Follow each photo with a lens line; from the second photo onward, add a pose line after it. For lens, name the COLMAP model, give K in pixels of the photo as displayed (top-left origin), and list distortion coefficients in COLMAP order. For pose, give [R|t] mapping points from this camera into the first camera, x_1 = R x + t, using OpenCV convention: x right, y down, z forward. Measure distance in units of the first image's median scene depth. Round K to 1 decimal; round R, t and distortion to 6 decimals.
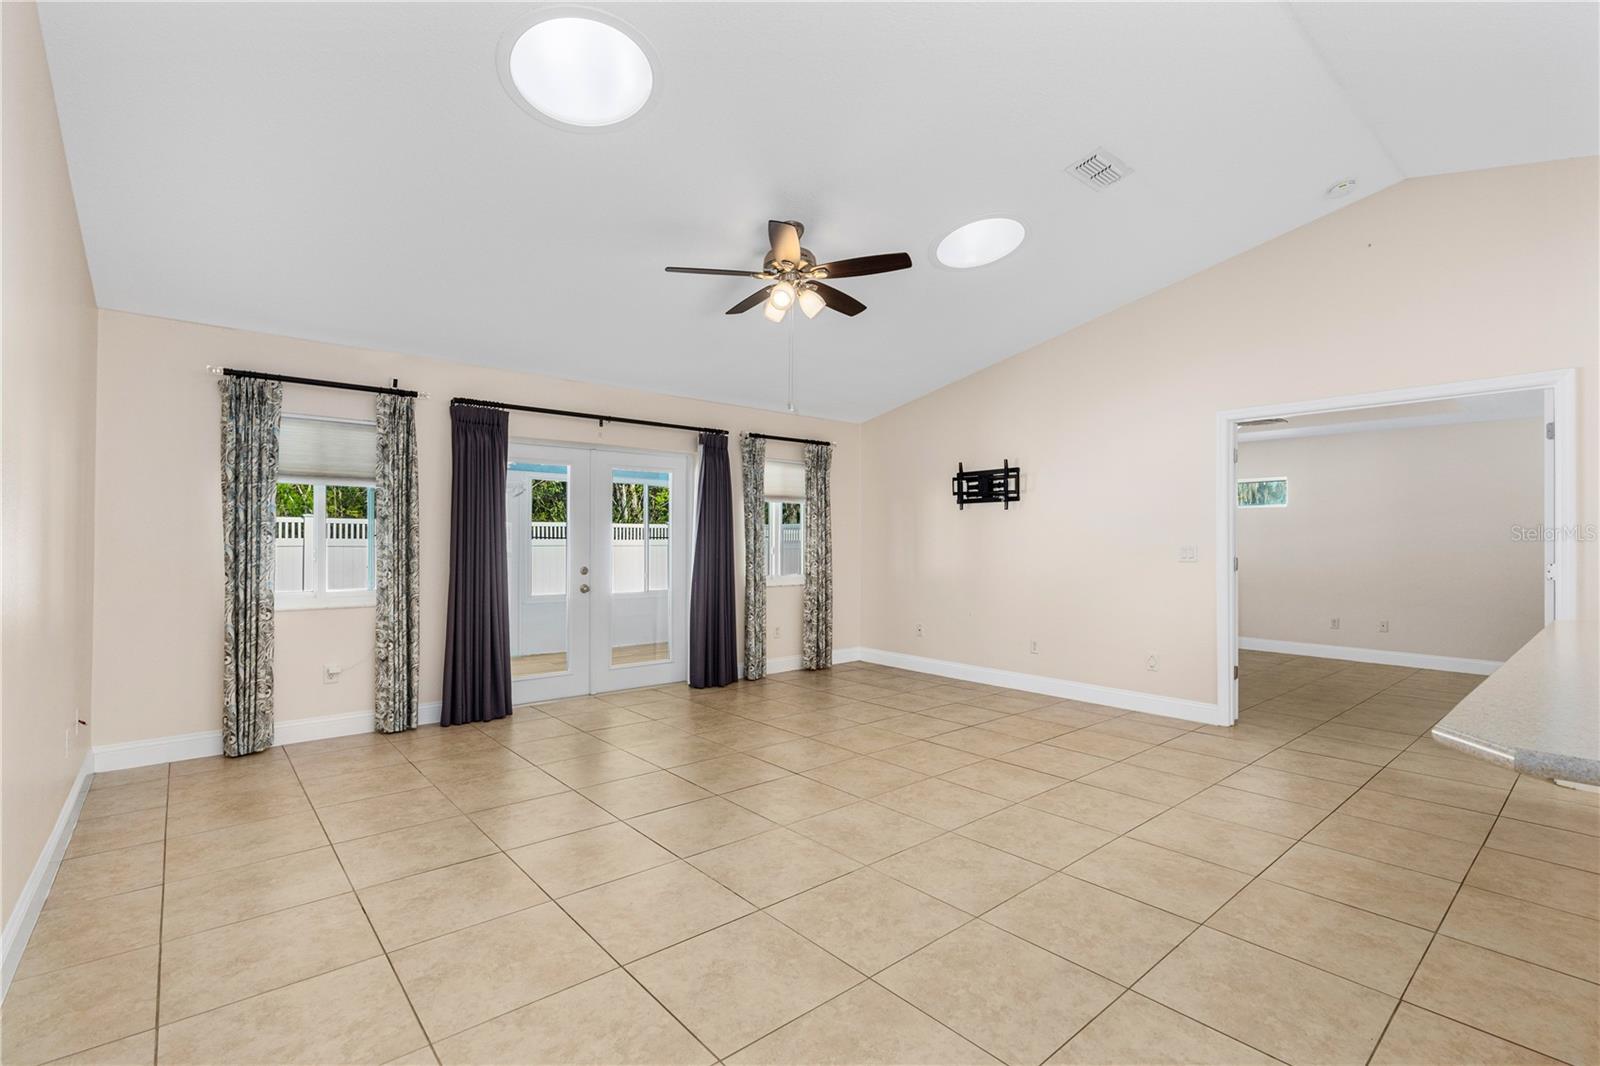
lens RADIAL K [[729.0, 0, 808.1], [0, 729.0, 533.0], [0, 0, 1]] dist [-0.011929, 0.000315]
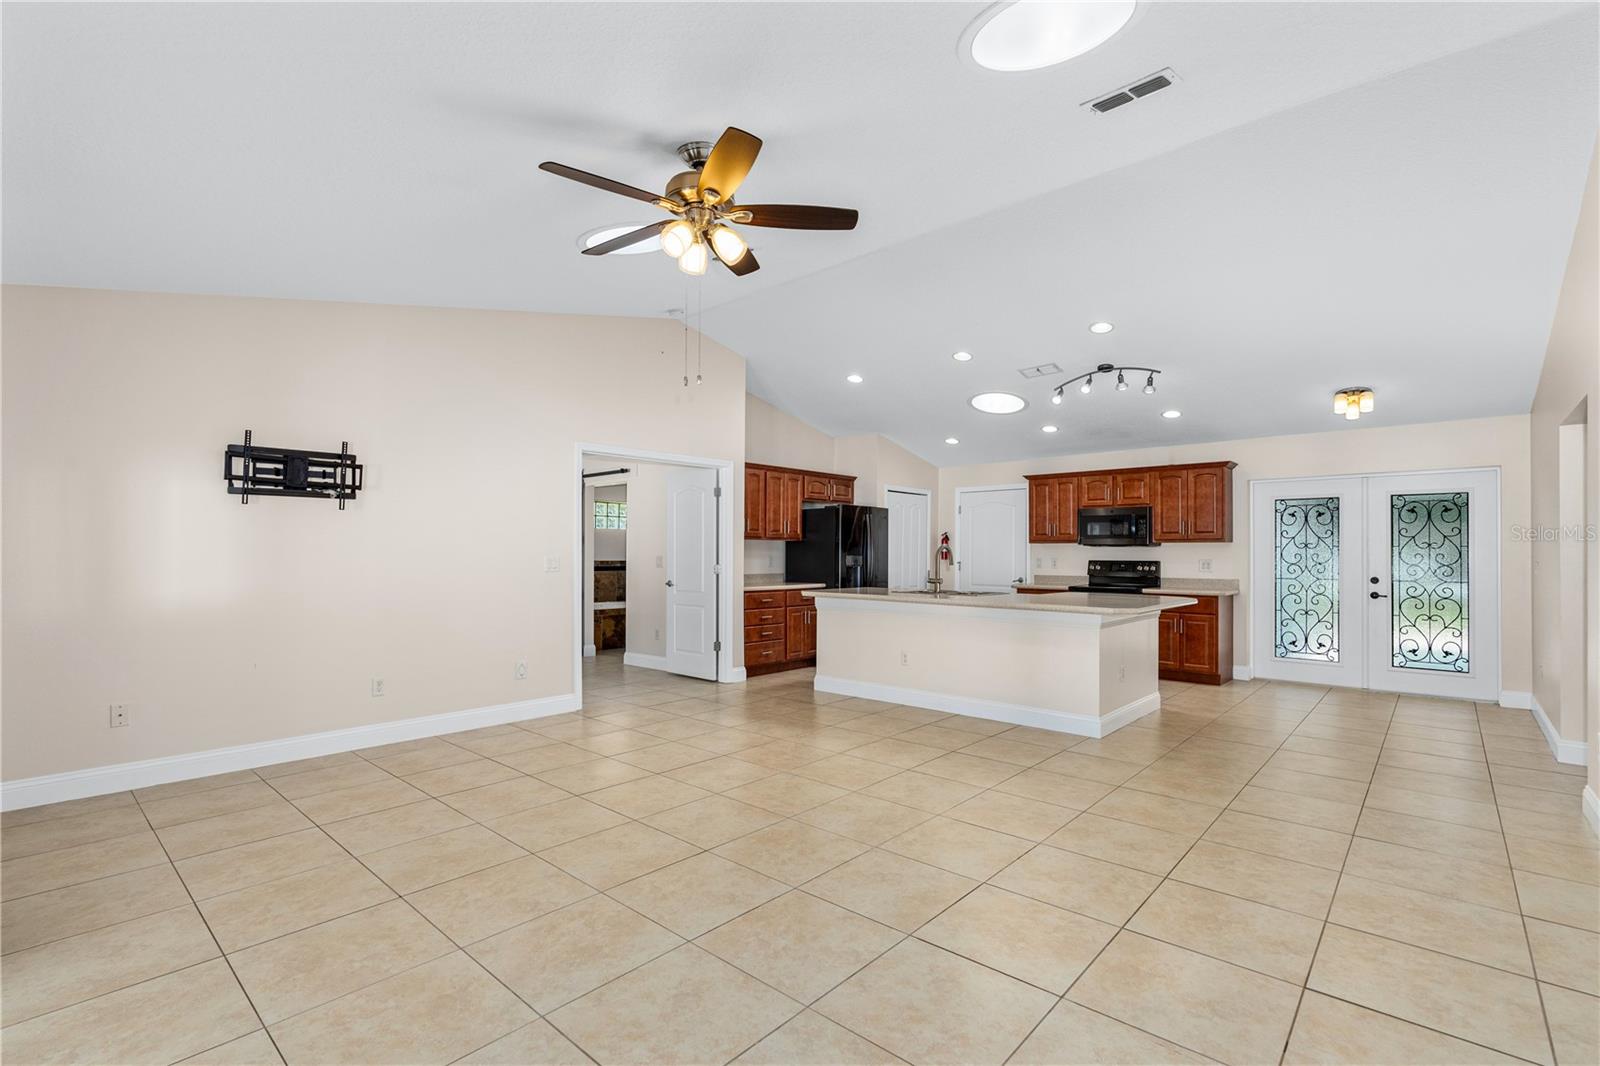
lens RADIAL K [[723.9, 0, 809.4], [0, 723.9, 543.0], [0, 0, 1]] dist [-0.006616, 0.000228]
pose [[-0.133789, 0.010121, 0.990958, -0.636356], [-0.014913, 0.999814, -0.012225, 0.003808], [-0.990898, -0.016414, -0.133613, 0.784097]]
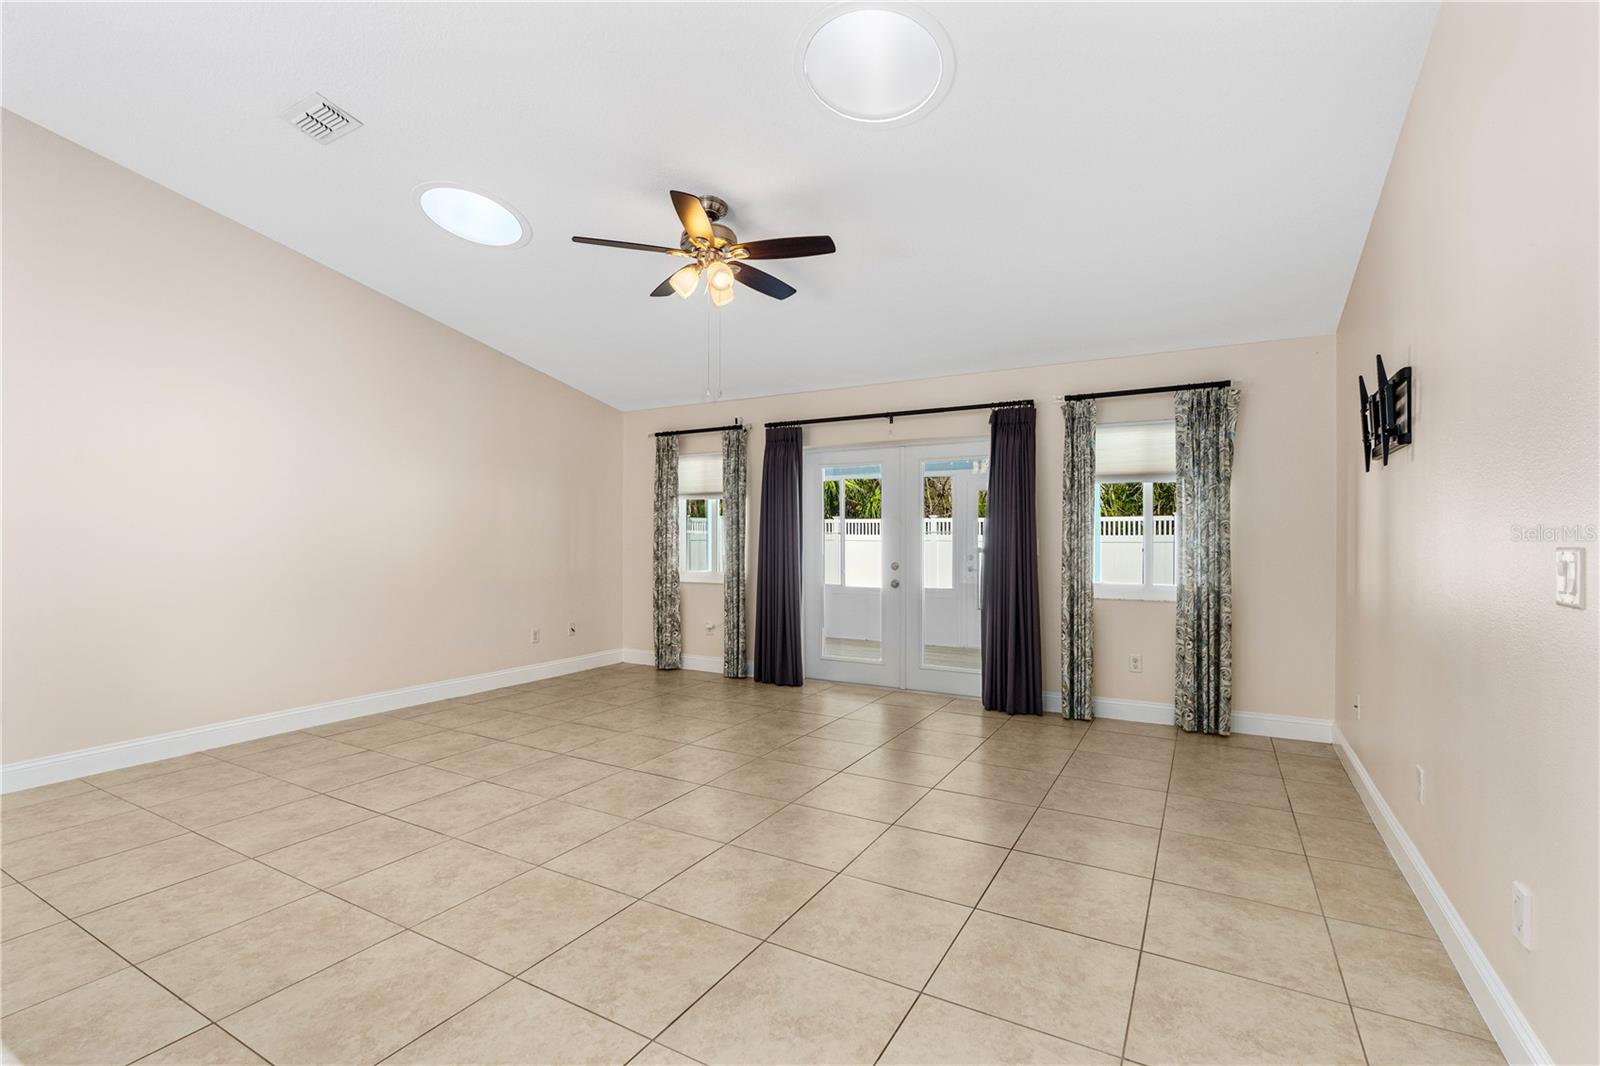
lens RADIAL K [[719.7, 0, 805.8], [0, 719.7, 532.3], [0, 0, 1]] dist [-0.002734, 0.000085]
pose [[0.332818, -0.007405, -0.942962, 0.710333], [0.011055, 0.999931, -0.003951, 0.008181], [0.942926, -0.009109, 0.332877, 0.641604]]
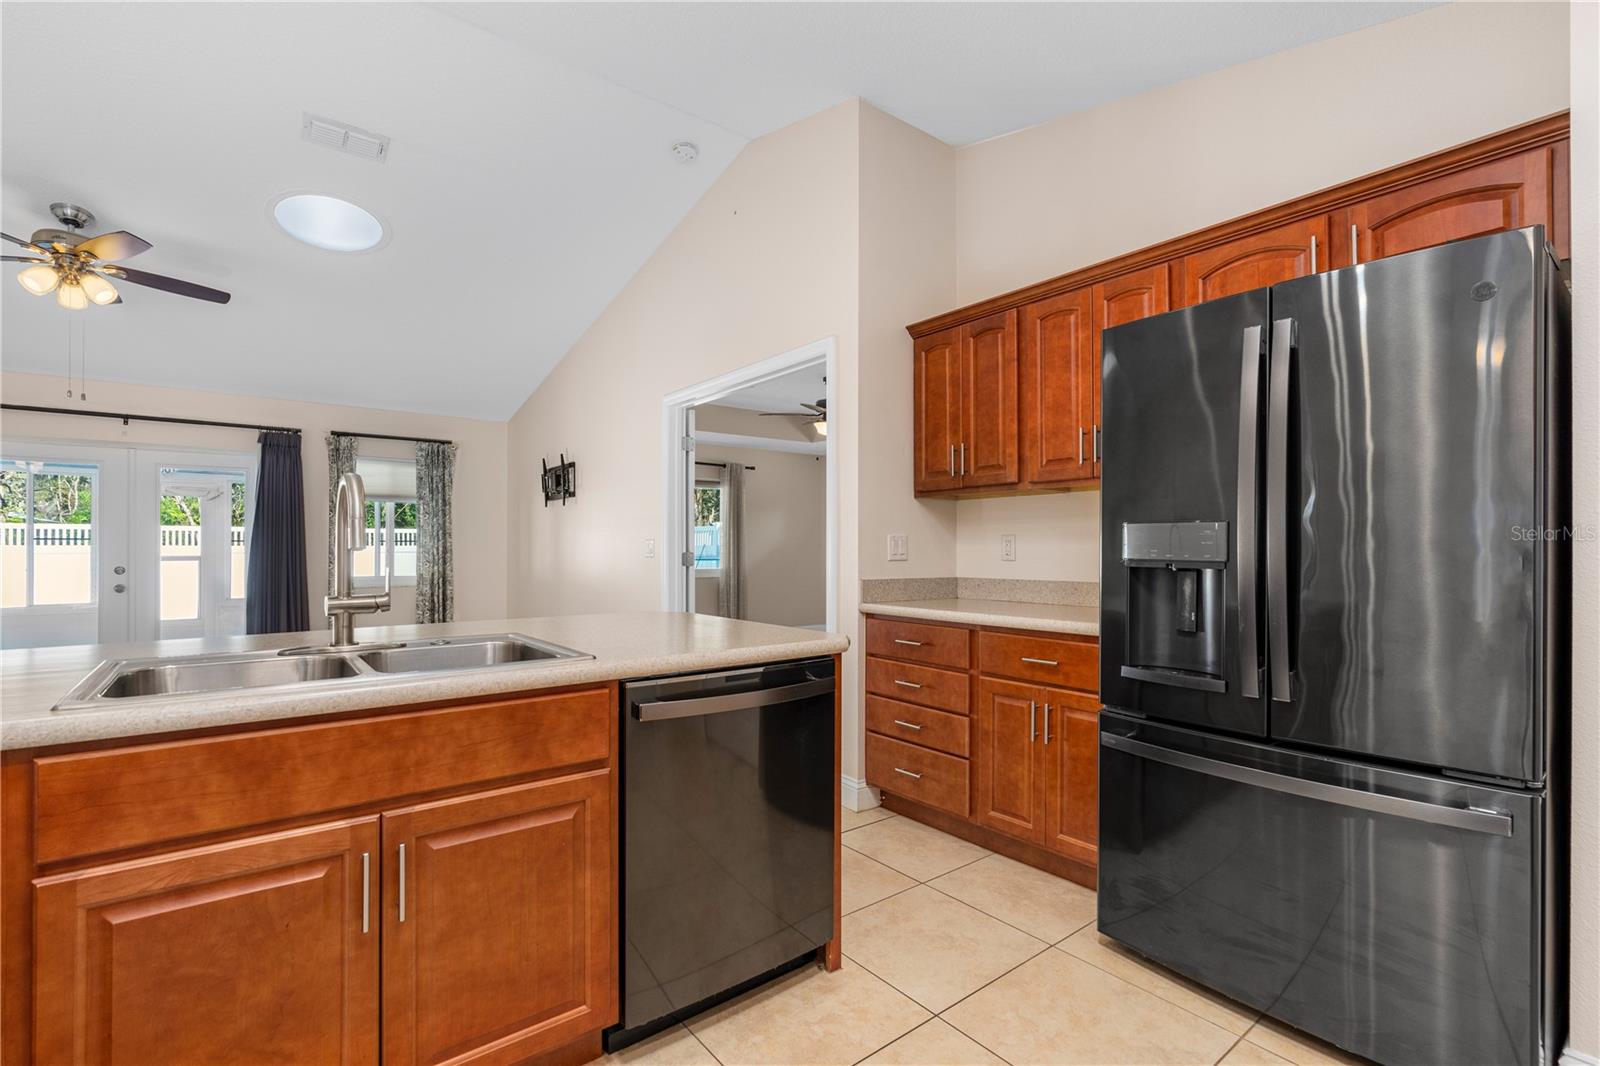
lens RADIAL K [[733.7, 0, 799.5], [0, 733.7, 542.7], [0, 0, 1]] dist [0.000470, 0.001158]
pose [[0.998520, -0.004992, -0.054152, 0.791304], [0.005077, 0.999986, 0.001446, 0.020292], [0.054144, -0.001719, 0.998532, 0.058921]]
